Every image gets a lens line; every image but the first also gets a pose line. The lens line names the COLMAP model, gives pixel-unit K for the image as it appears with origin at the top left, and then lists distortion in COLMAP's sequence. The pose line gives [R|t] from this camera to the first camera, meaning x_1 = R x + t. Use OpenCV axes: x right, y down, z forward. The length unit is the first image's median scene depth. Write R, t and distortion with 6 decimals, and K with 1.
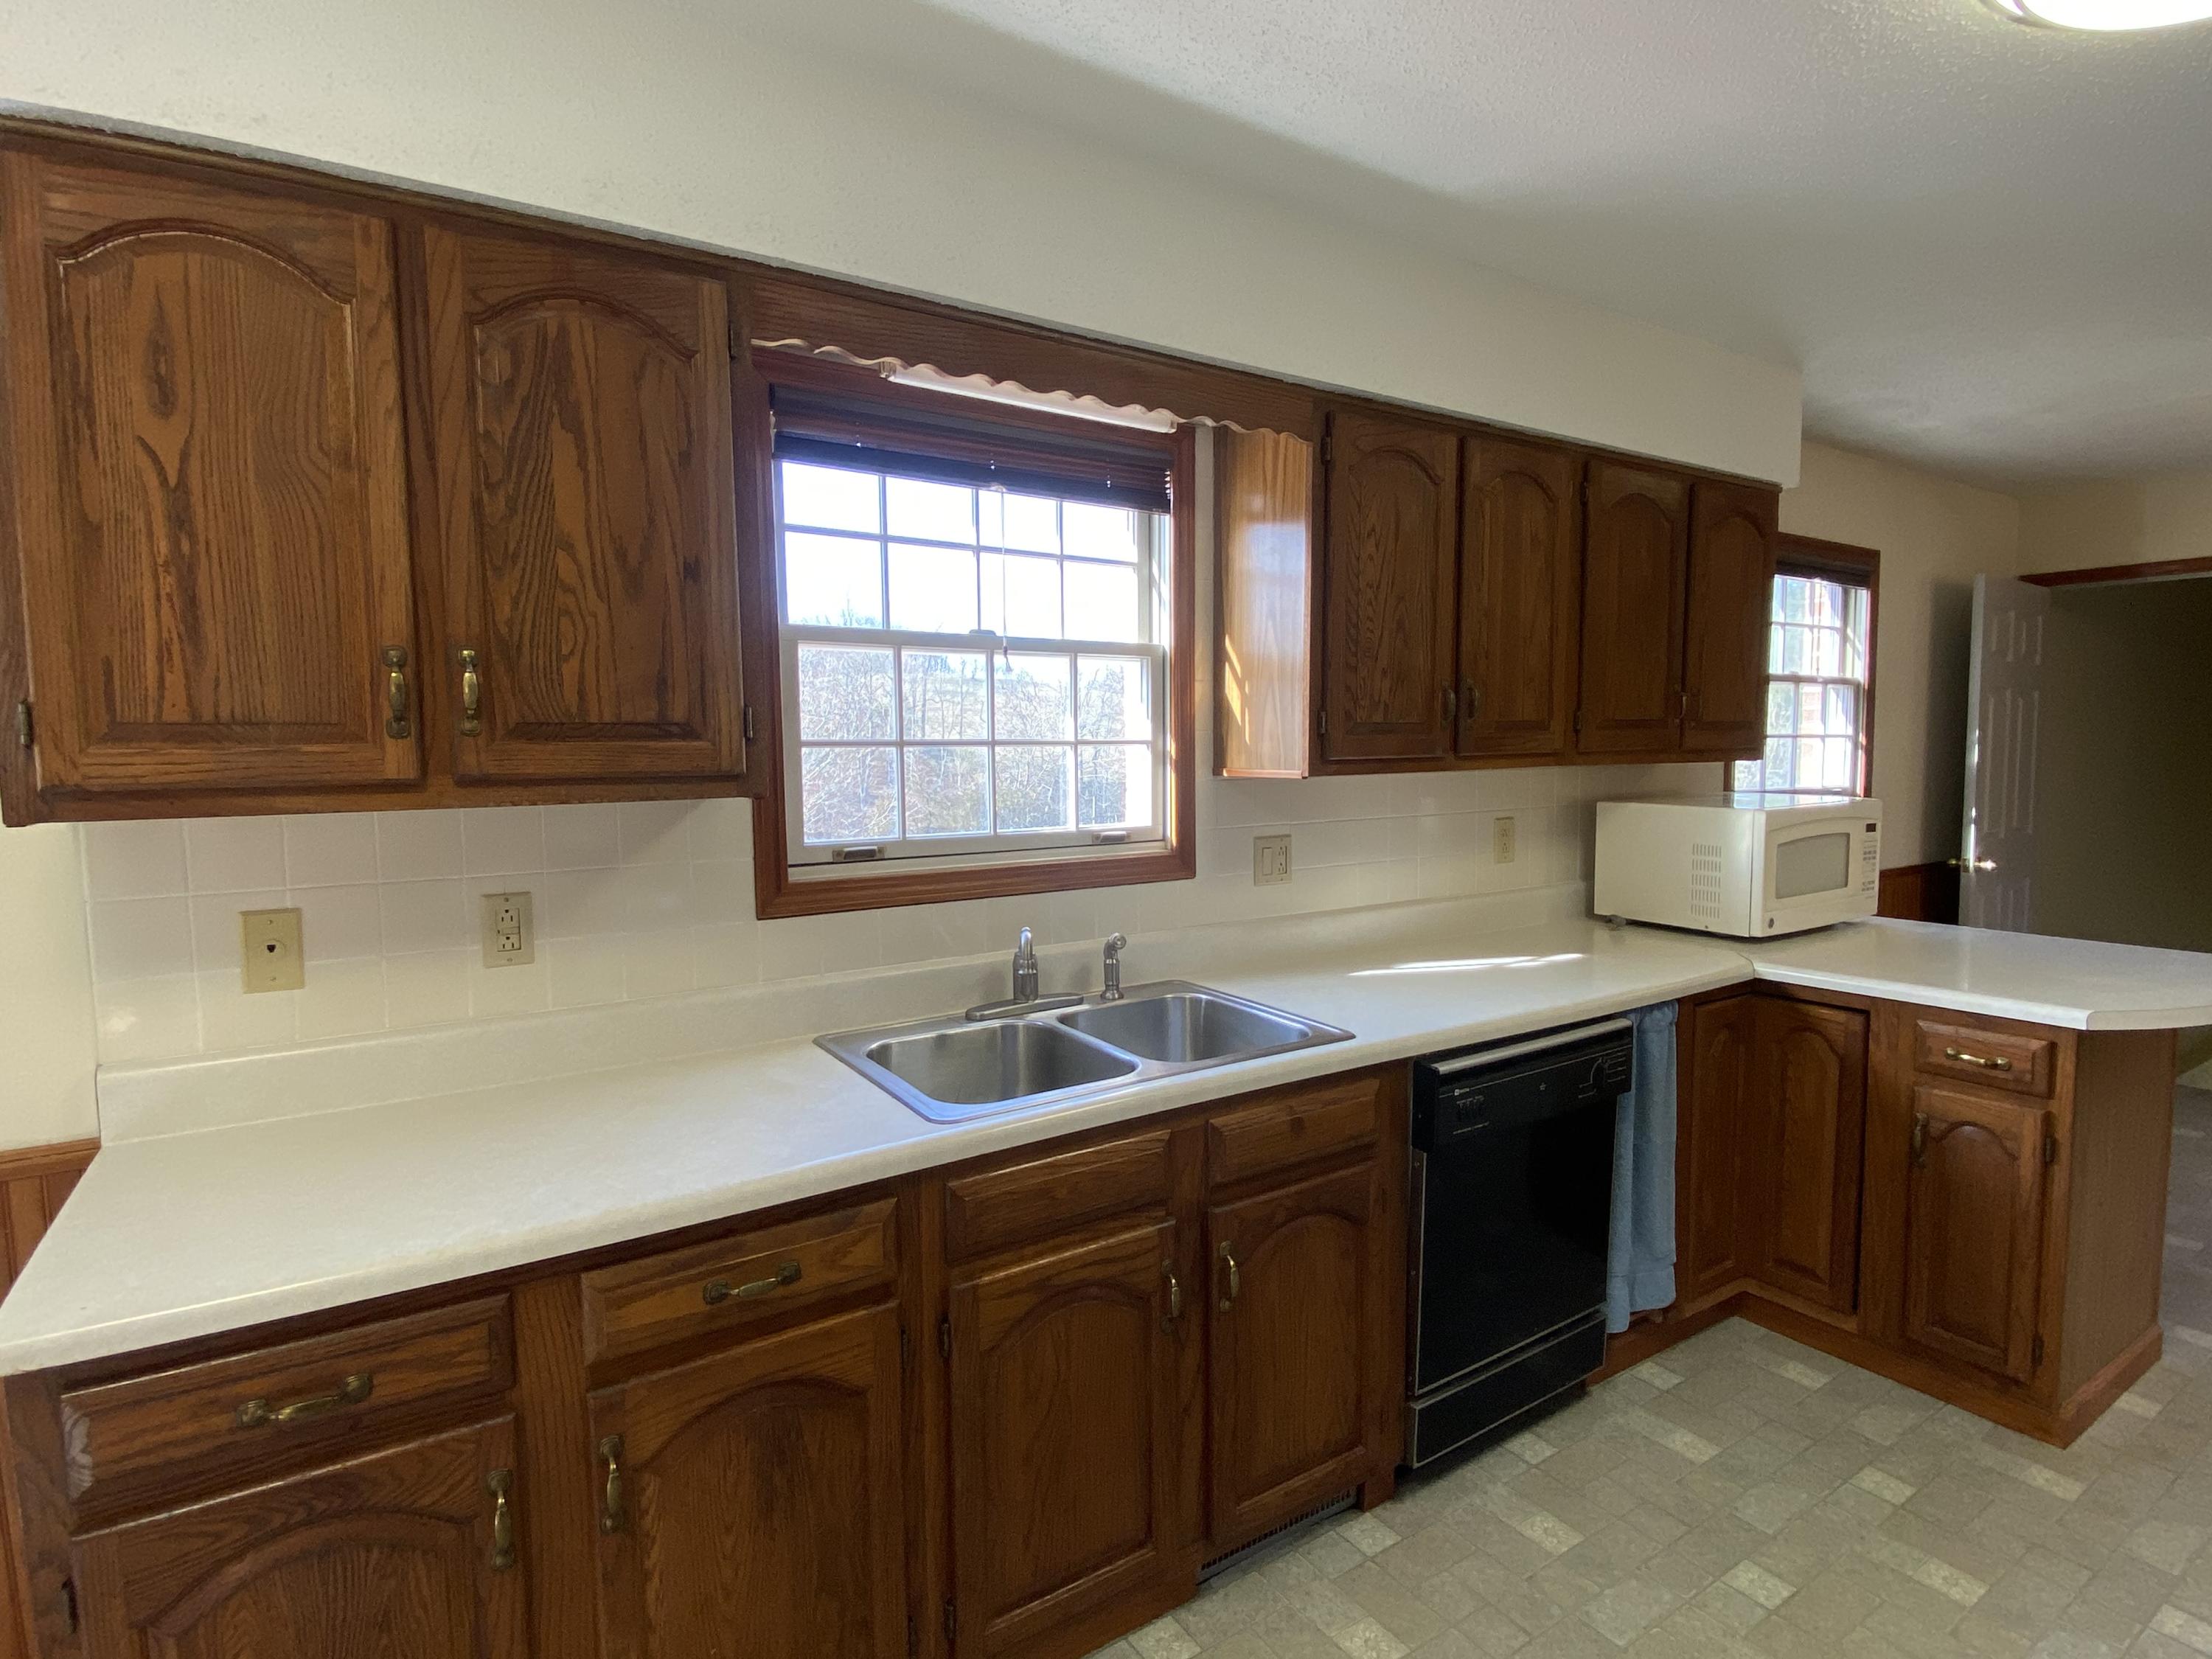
lens RADIAL K [[1127.0, 0, 1089.3], [0, 1127.0, 824.9], [0, 0, 1]] dist [0.001512, -0.009676]
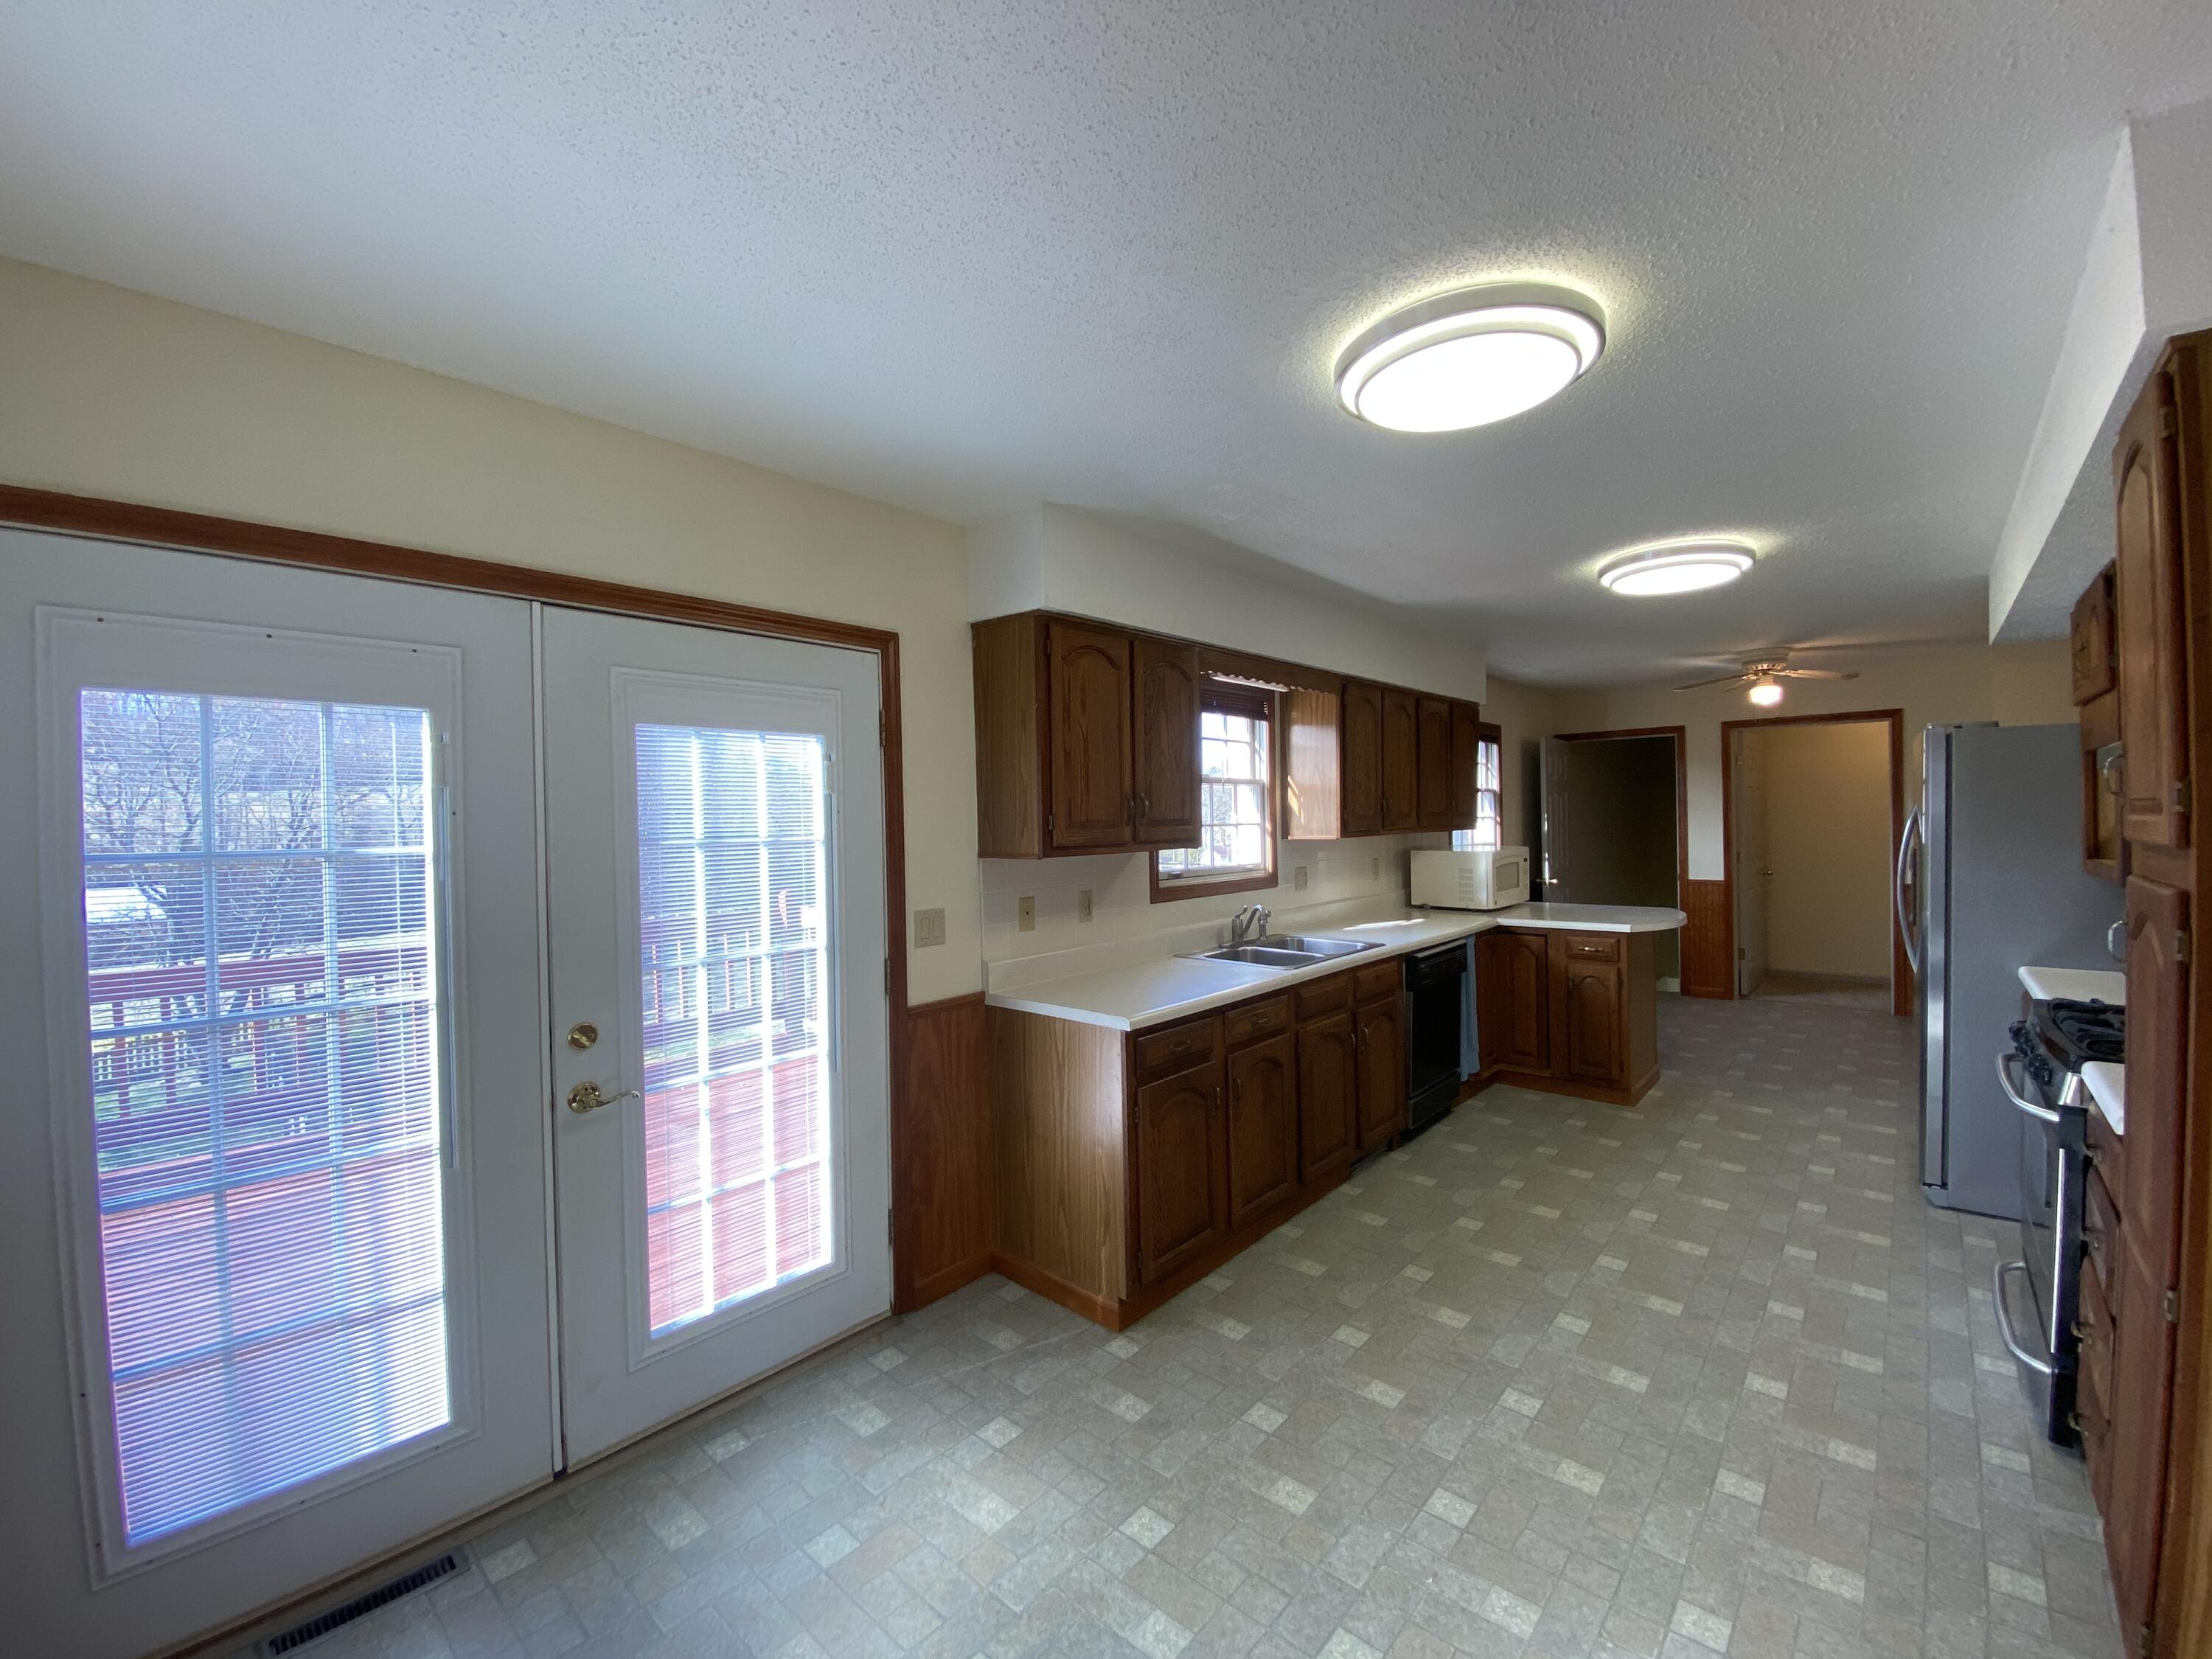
lens RADIAL K [[902.3, 0, 1101.5], [0, 902.3, 822.1], [0, 0, 1]] dist [0.029234, -0.025849]
pose [[0.963793, -0.009825, 0.266470, -0.712421], [0.029068, 0.997237, -0.068367, 0.032767], [-0.265062, 0.073638, 0.961415, -0.600480]]
